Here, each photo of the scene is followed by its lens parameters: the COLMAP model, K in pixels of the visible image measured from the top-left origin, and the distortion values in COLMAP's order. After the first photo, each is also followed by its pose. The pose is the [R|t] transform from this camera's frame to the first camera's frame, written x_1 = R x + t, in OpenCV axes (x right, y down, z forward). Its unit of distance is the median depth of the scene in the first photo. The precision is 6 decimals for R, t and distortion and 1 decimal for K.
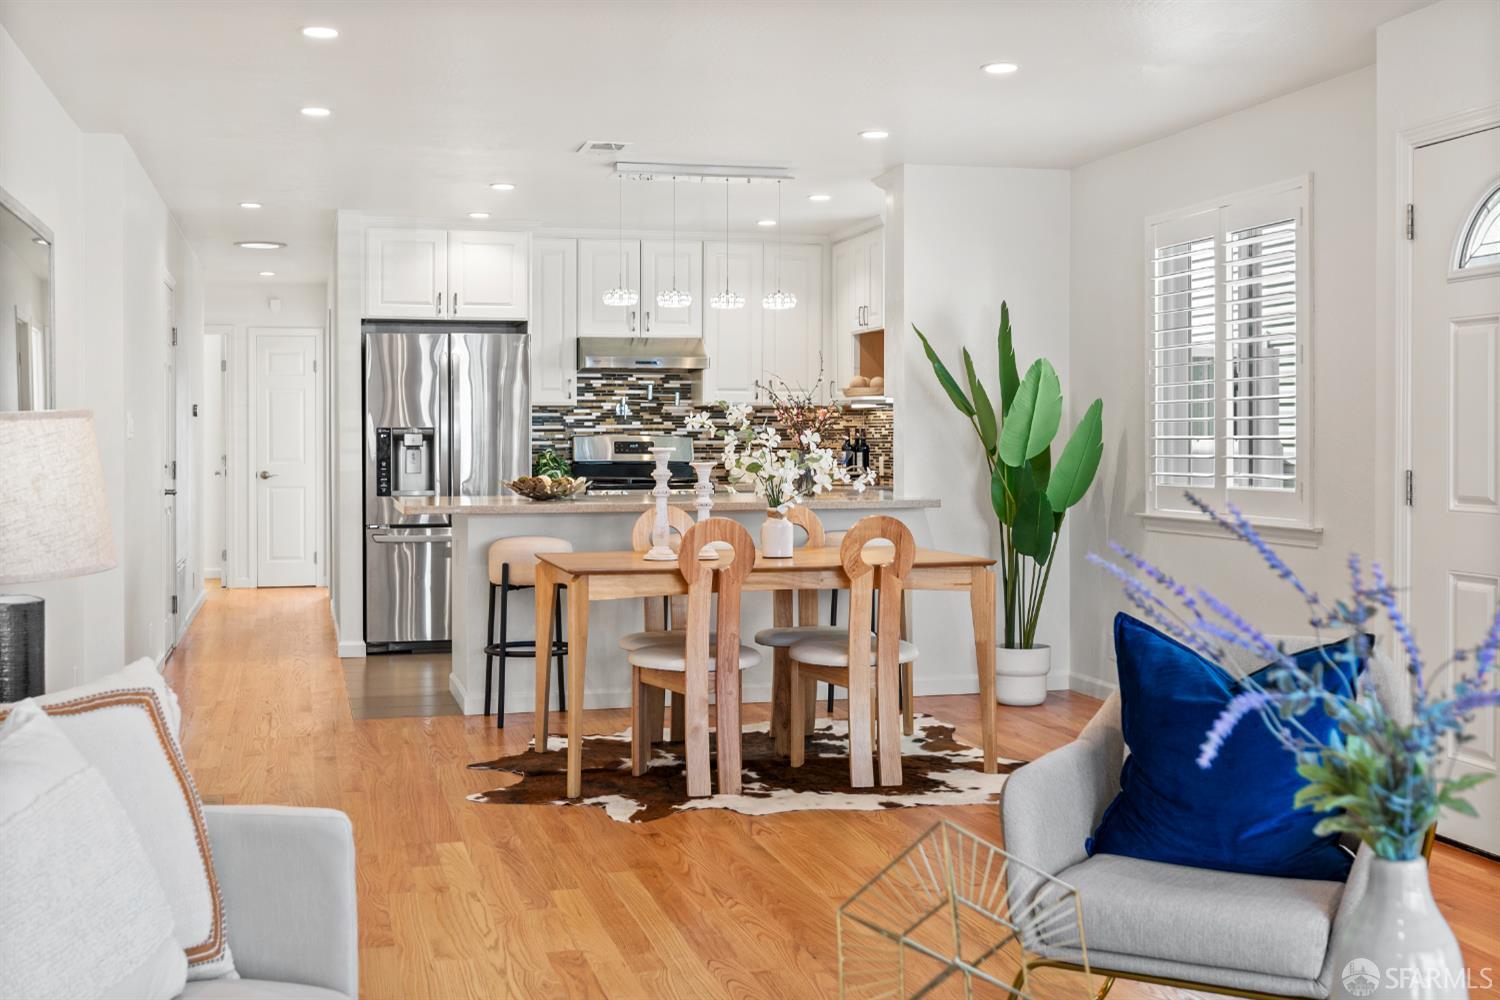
lens RADIAL K [[1735.0, 0, 750.1], [0, 1735.0, 434.3], [0, 0, 1]] dist [-0.001118, -0.000225]
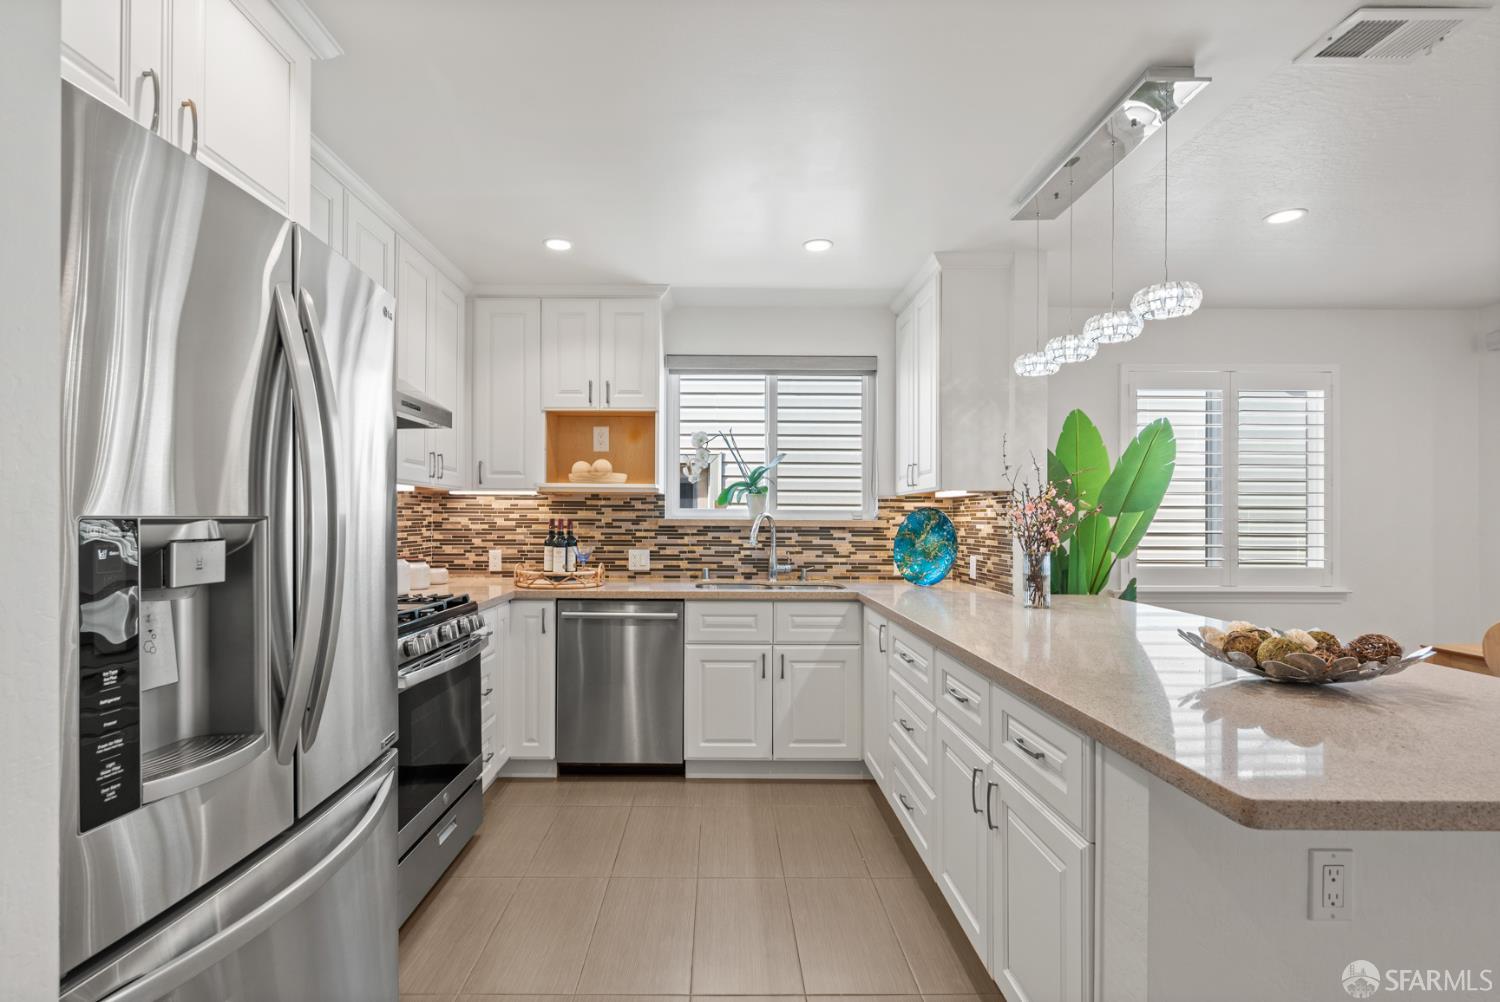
lens RADIAL K [[704.6, 0, 727.6], [0, 704.6, 516.0], [0, 0, 1]] dist [-0.008336, -0.000370]
pose [[0.245065, 0.005680, 0.969490, -0.277351], [-0.007358, 0.999965, -0.003999, -0.004346], [-0.969479, -0.006153, 0.245099, 0.889966]]
